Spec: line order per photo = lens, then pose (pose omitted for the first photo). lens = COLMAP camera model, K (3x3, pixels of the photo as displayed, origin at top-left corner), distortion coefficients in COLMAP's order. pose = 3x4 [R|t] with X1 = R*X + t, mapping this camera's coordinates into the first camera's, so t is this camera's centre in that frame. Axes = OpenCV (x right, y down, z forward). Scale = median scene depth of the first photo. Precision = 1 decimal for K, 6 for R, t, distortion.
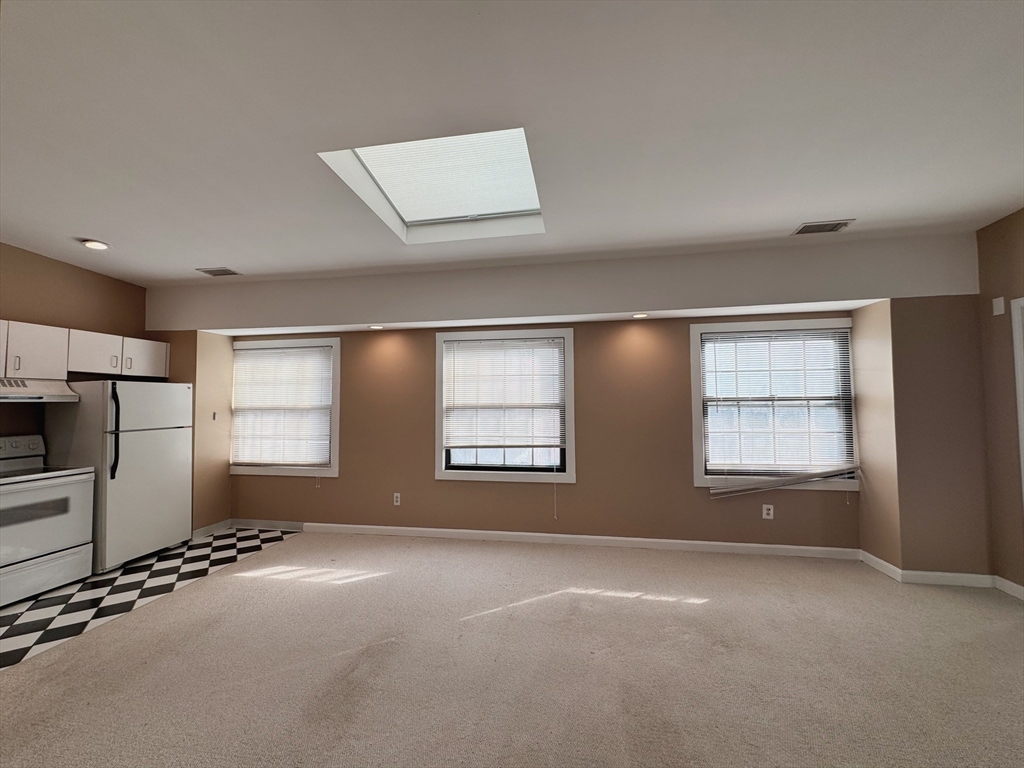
lens RADIAL K [[408.5, 0, 512.0], [0, 408.5, 384.0], [0, 0, 1]] dist [-0.002419, 0.000413]
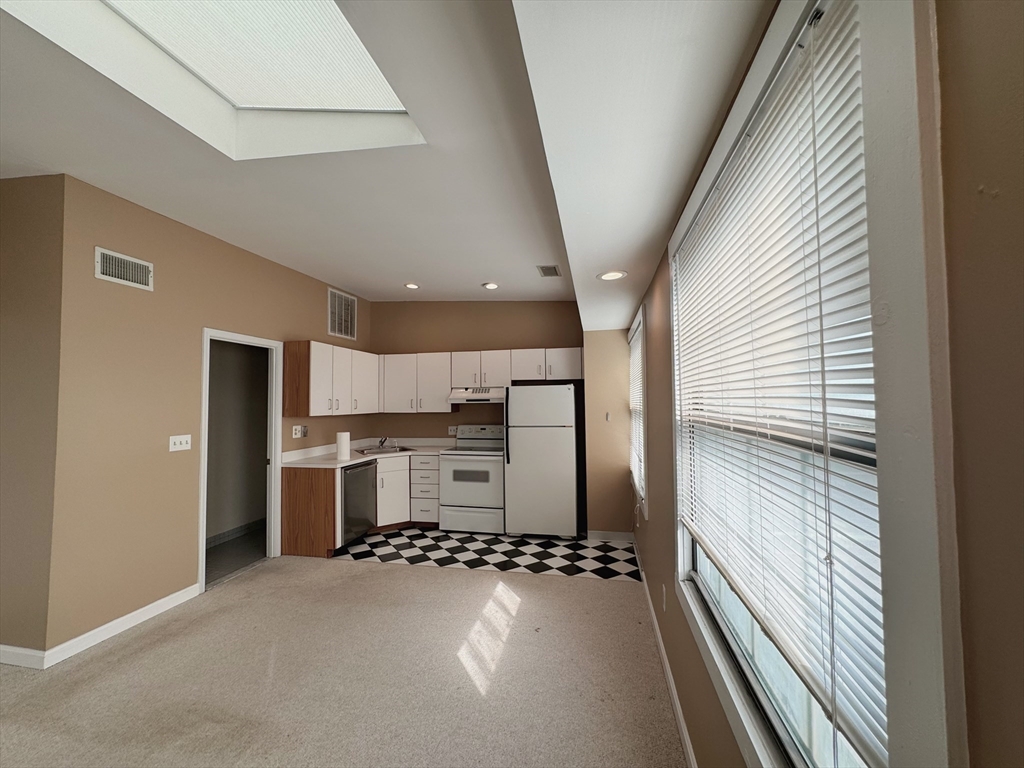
lens RADIAL K [[409.5, 0, 512.0], [0, 409.5, 384.0], [0, 0, 1]] dist [-0.001926, 0.000228]
pose [[-0.036019, -0.035313, -0.998727, 0.272337], [0.055549, 0.997760, -0.037283, 0.030751], [0.997806, -0.056822, -0.033977, 0.962648]]
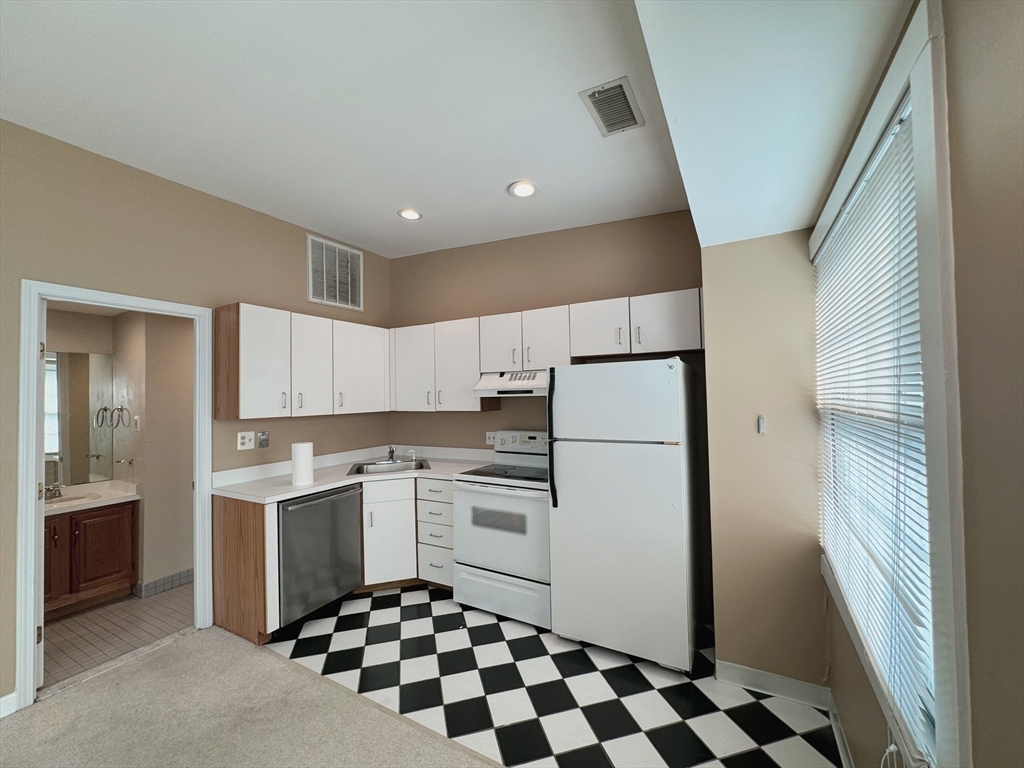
lens RADIAL K [[408.5, 0, 512.0], [0, 408.5, 384.0], [0, 0, 1]] dist [-0.002419, 0.000413]
pose [[-0.329993, -0.012420, -0.943902, -0.266522], [0.063942, 0.997323, -0.035477, 0.039897], [0.941815, -0.072062, -0.328315, 1.057916]]
